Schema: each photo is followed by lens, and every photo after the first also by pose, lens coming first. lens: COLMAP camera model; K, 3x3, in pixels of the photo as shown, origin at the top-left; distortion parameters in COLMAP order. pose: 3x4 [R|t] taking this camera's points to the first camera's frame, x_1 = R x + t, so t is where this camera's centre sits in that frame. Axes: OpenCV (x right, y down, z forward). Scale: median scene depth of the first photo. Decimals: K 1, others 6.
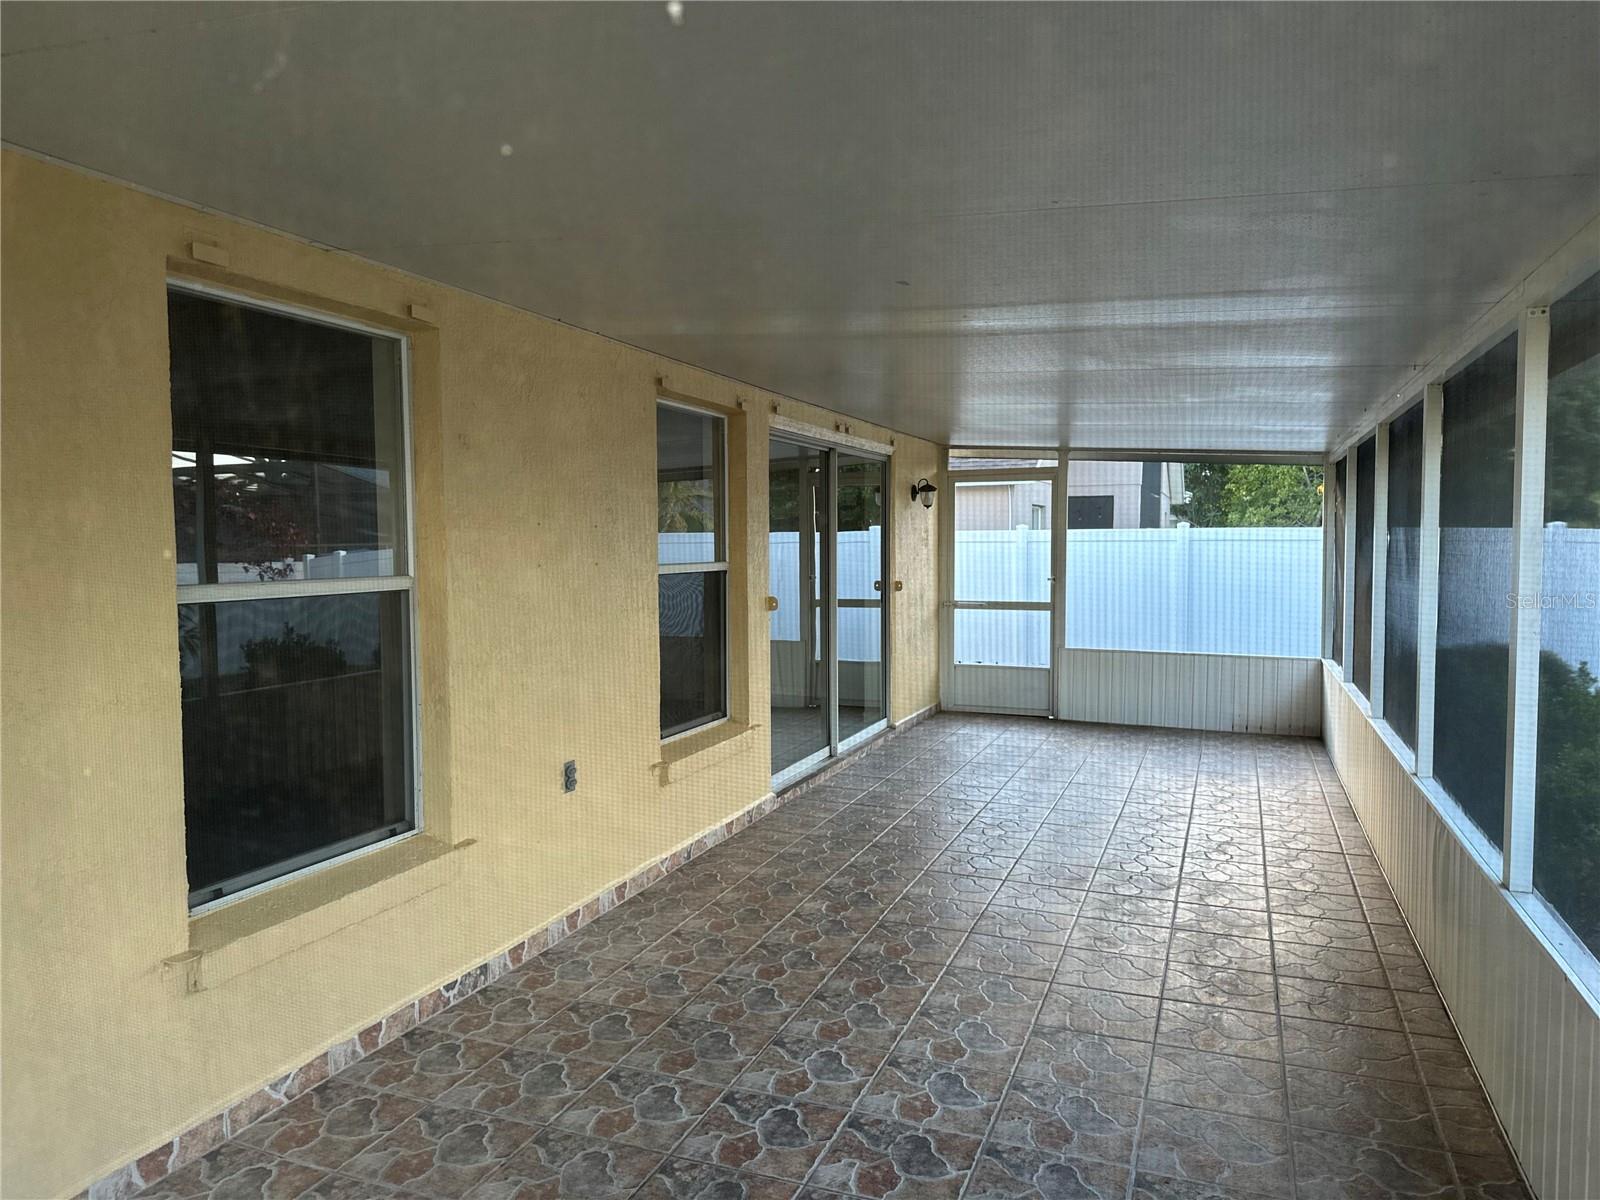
lens RADIAL K [[1164.4, 0, 800.0], [0, 1164.4, 600.0], [0, 0, 1]] dist [0.076930, 0.000248]
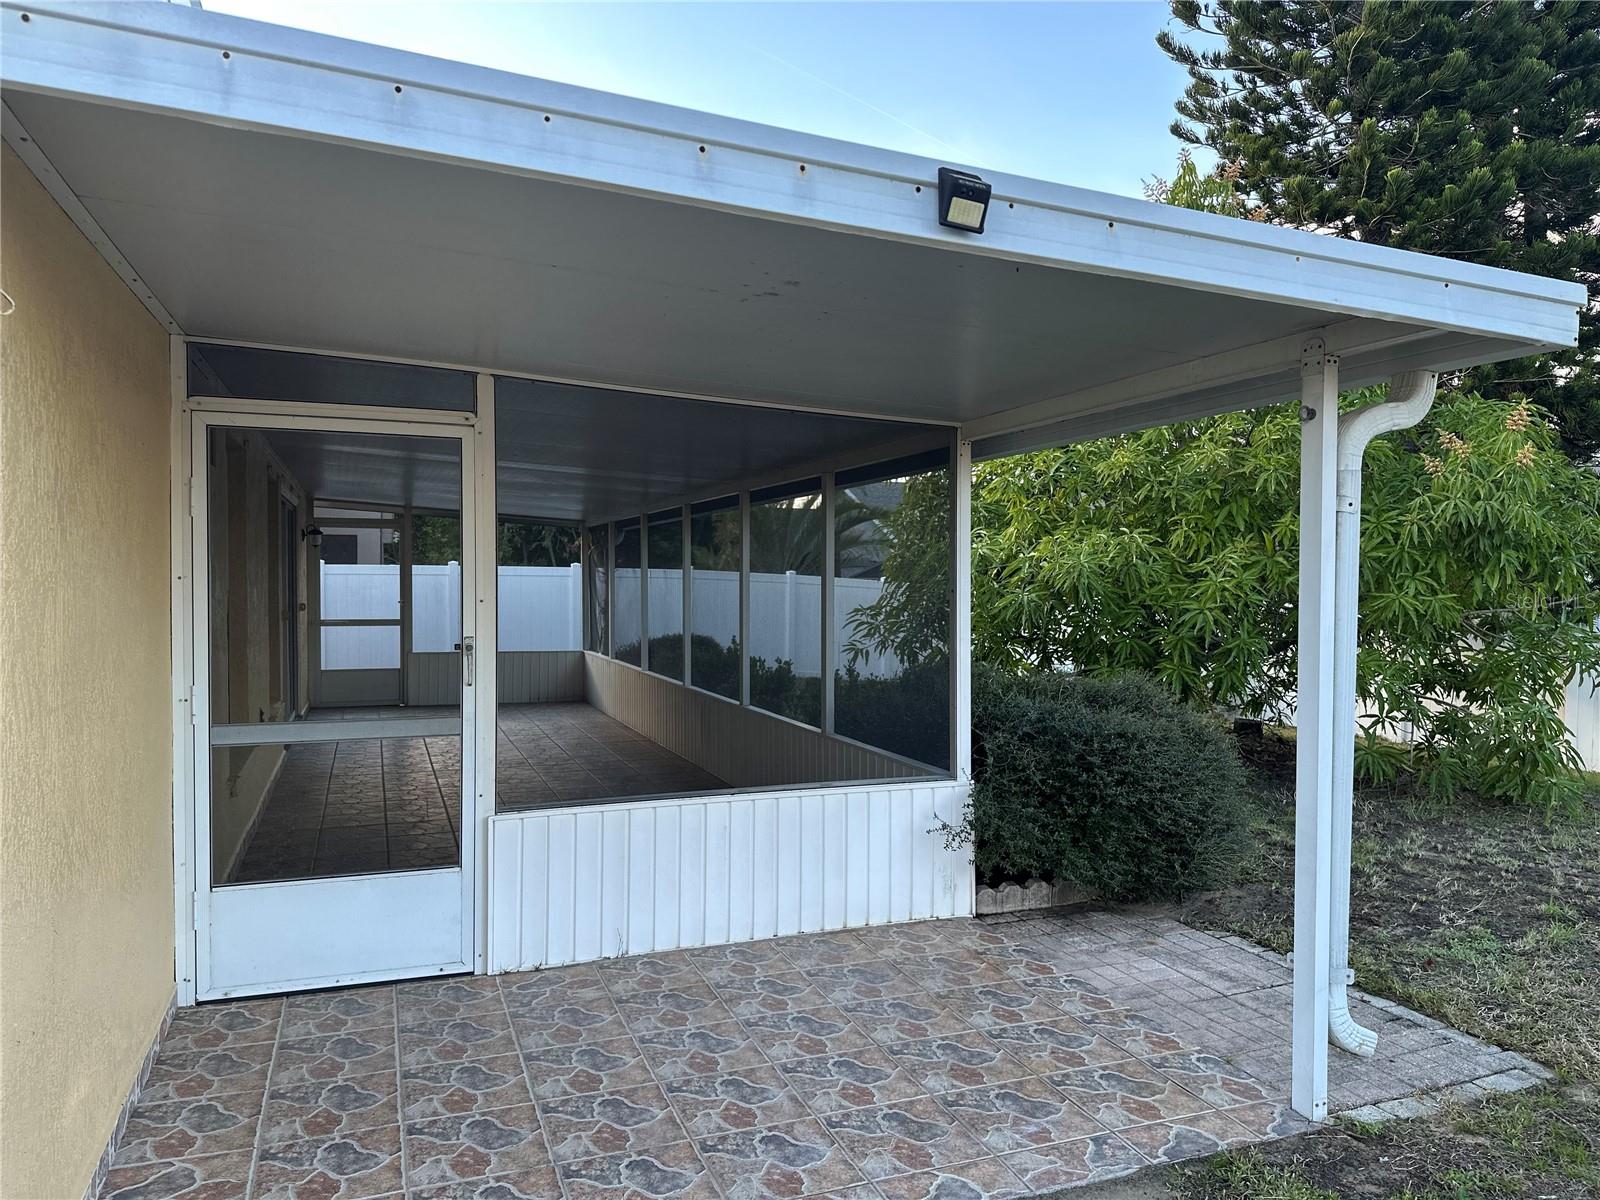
lens RADIAL K [[1126.5, 0, 800.0], [0, 1126.5, 600.0], [0, 0, 1]] dist [0.000303, -0.000067]
pose [[0.708126, -0.007307, 0.706048, -0.376824], [0.024366, 0.999604, -0.014093, 0.009197], [-0.705666, 0.027183, 0.708023, -0.245145]]
